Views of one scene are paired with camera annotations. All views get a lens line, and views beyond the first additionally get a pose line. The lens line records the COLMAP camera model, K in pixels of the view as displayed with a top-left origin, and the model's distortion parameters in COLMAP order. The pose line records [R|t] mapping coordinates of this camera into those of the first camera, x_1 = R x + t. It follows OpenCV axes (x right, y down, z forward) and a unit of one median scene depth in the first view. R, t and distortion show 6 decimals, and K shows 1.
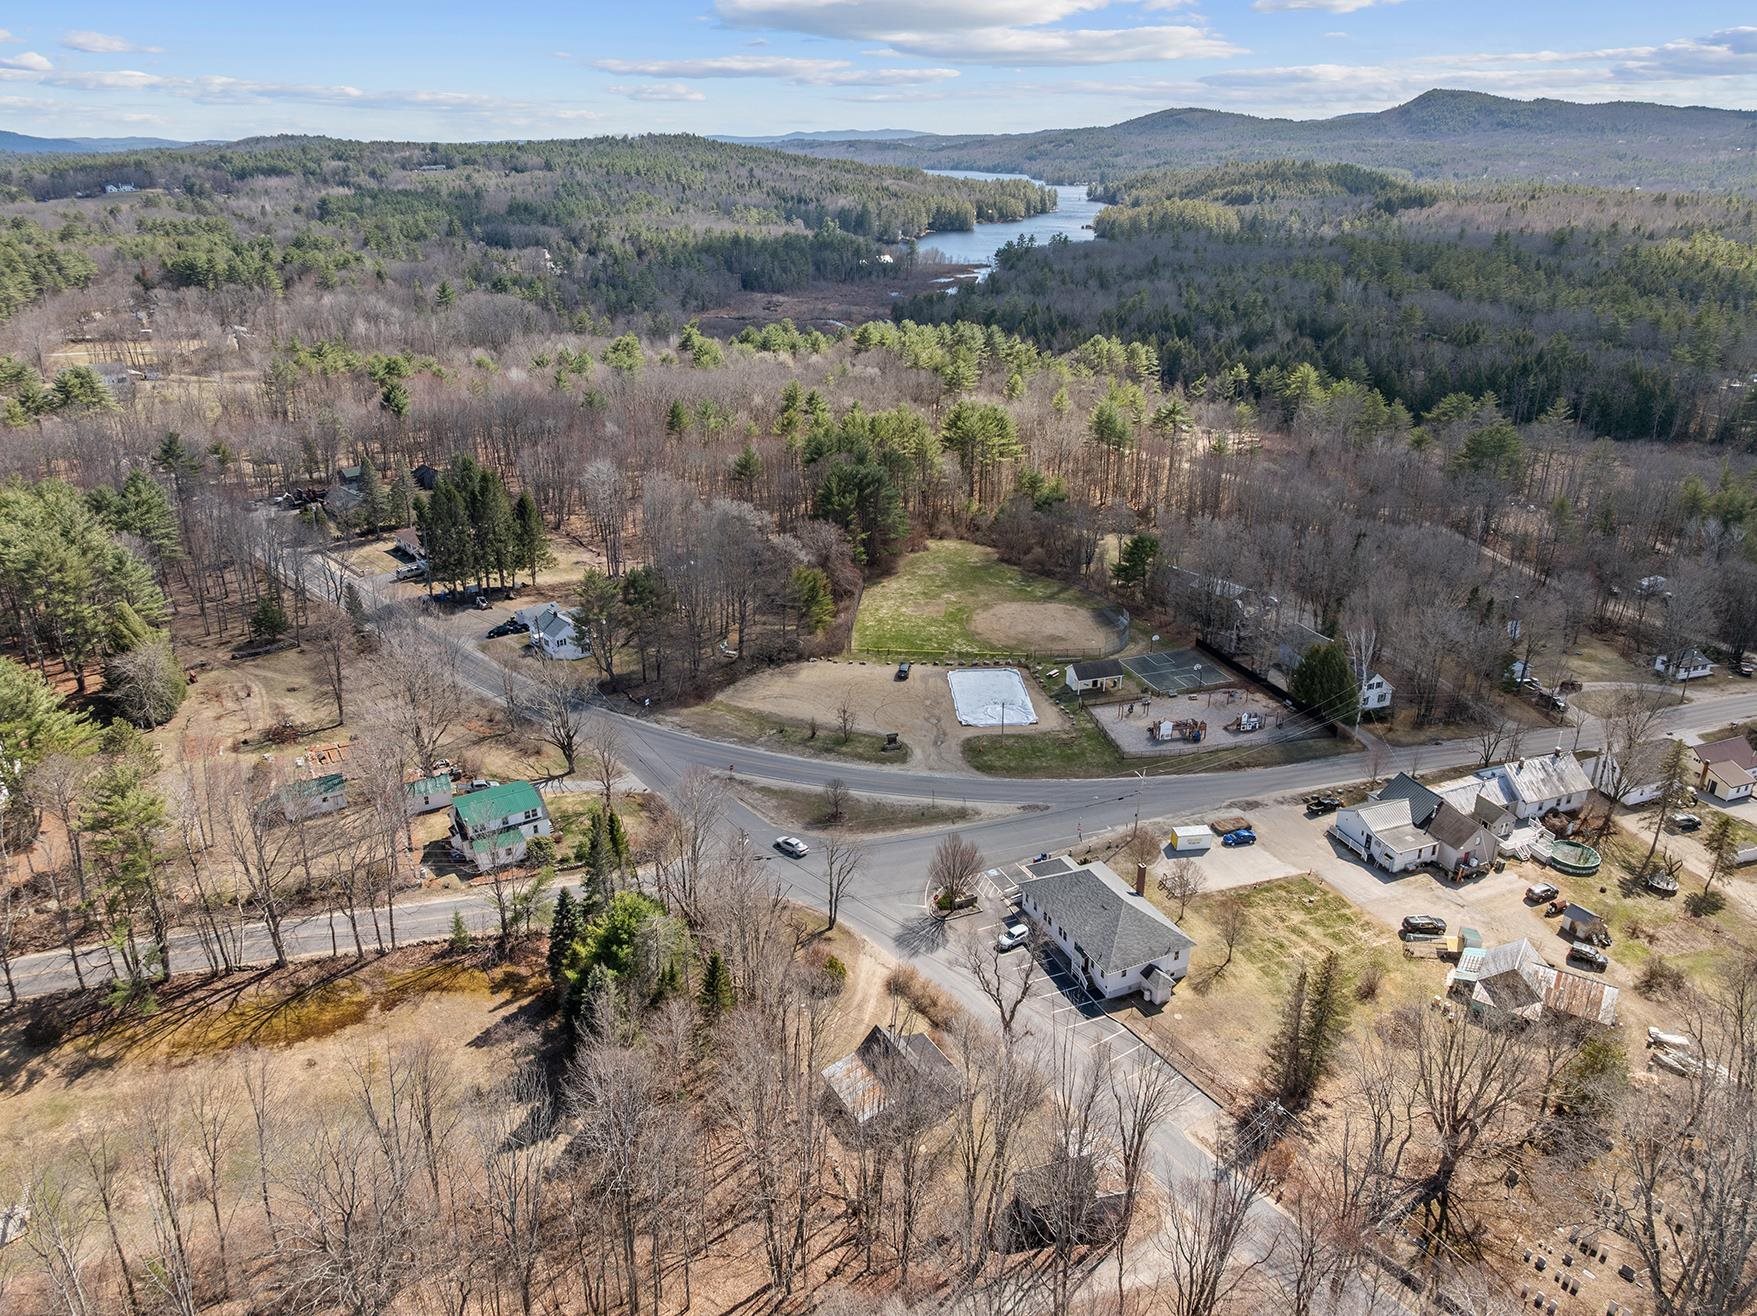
lens RADIAL K [[1234.1, 0, 878.5], [0, 1234.1, 658.0], [0, 0, 1]] dist [-0.030176, -0.002078]
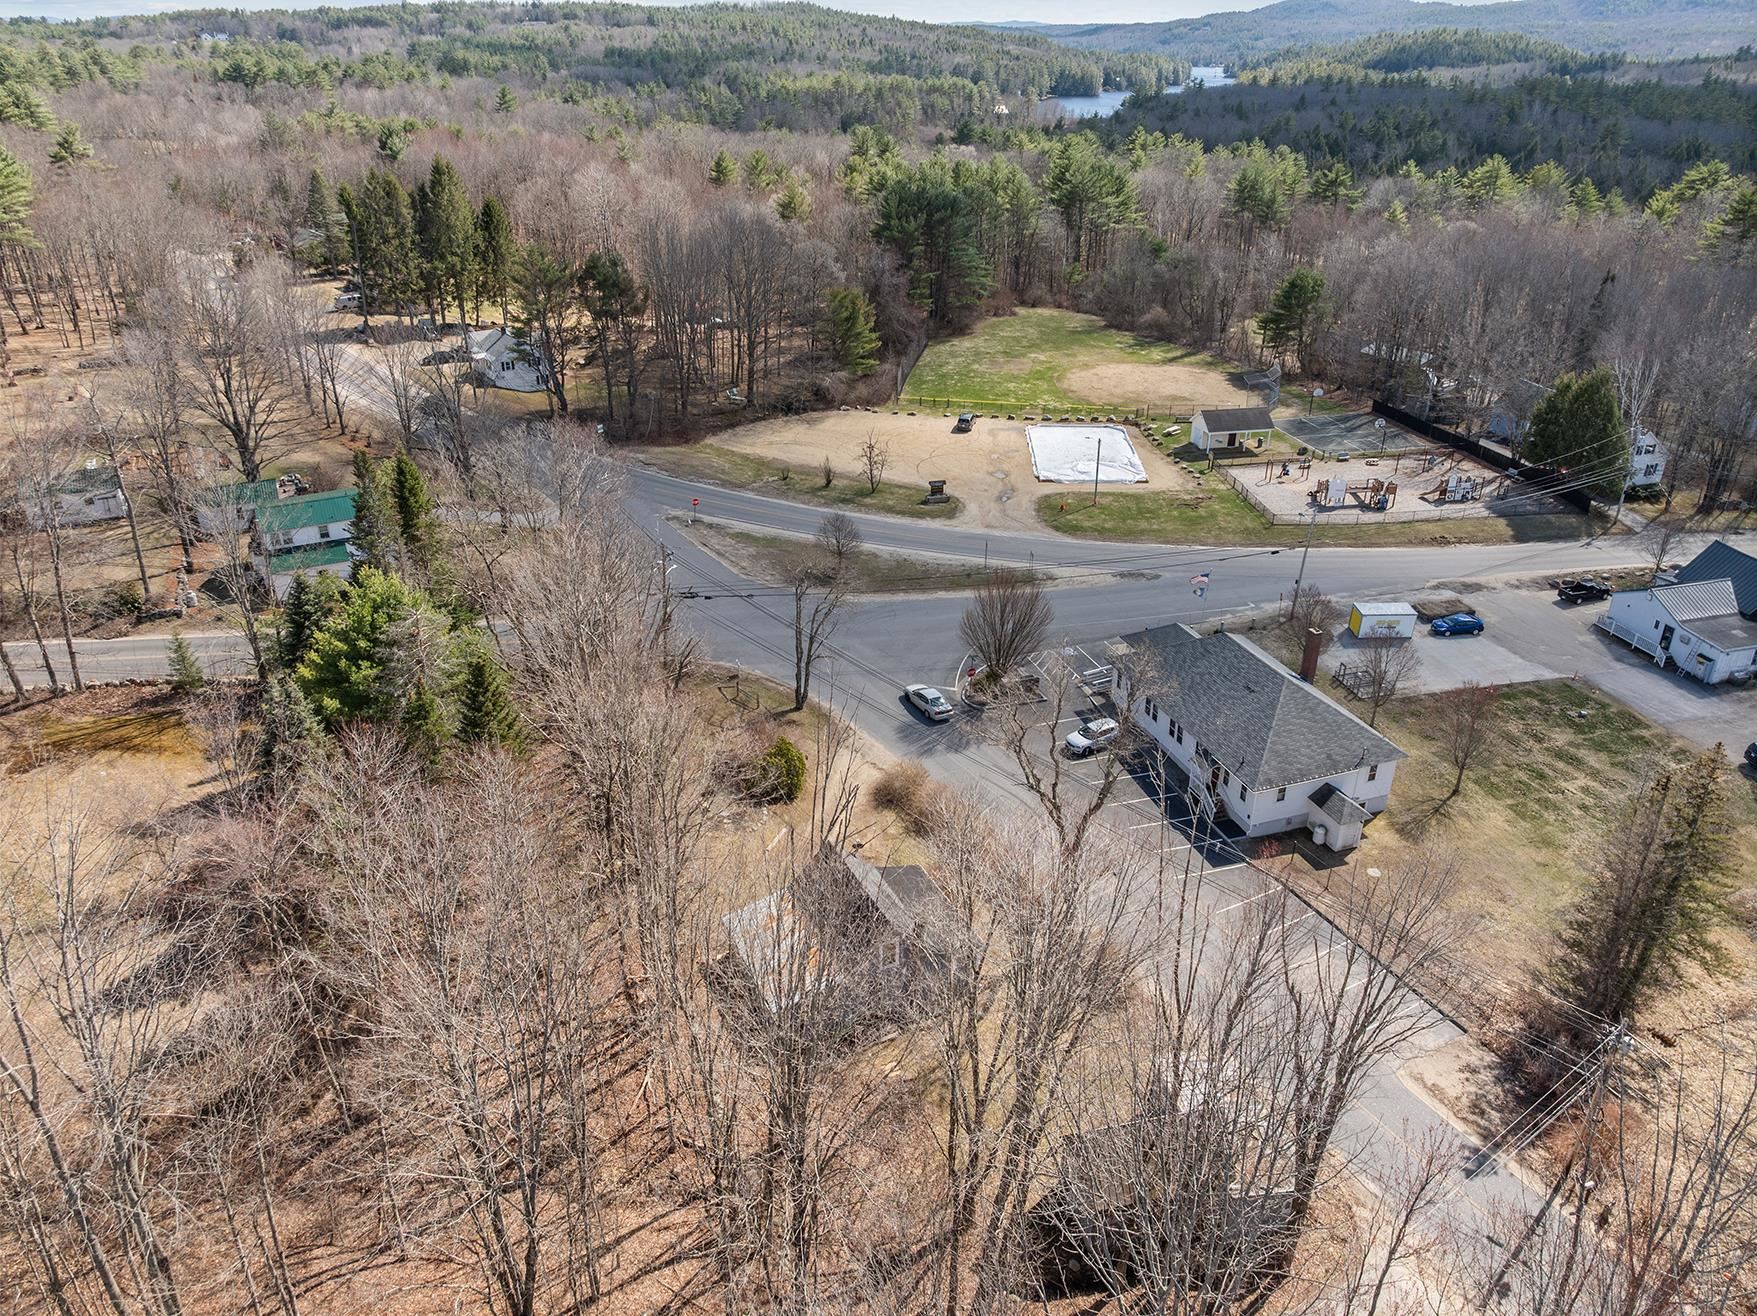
lens RADIAL K [[1237.9, 0, 890.5], [0, 1237.9, 651.1], [0, 0, 1]] dist [-0.039100, 0.003496]
pose [[0.996409, 0.047217, -0.070280, 0.041765], [-0.042583, 0.996908, 0.066032, 0.122505], [0.073180, -0.062803, 0.995339, 0.320078]]
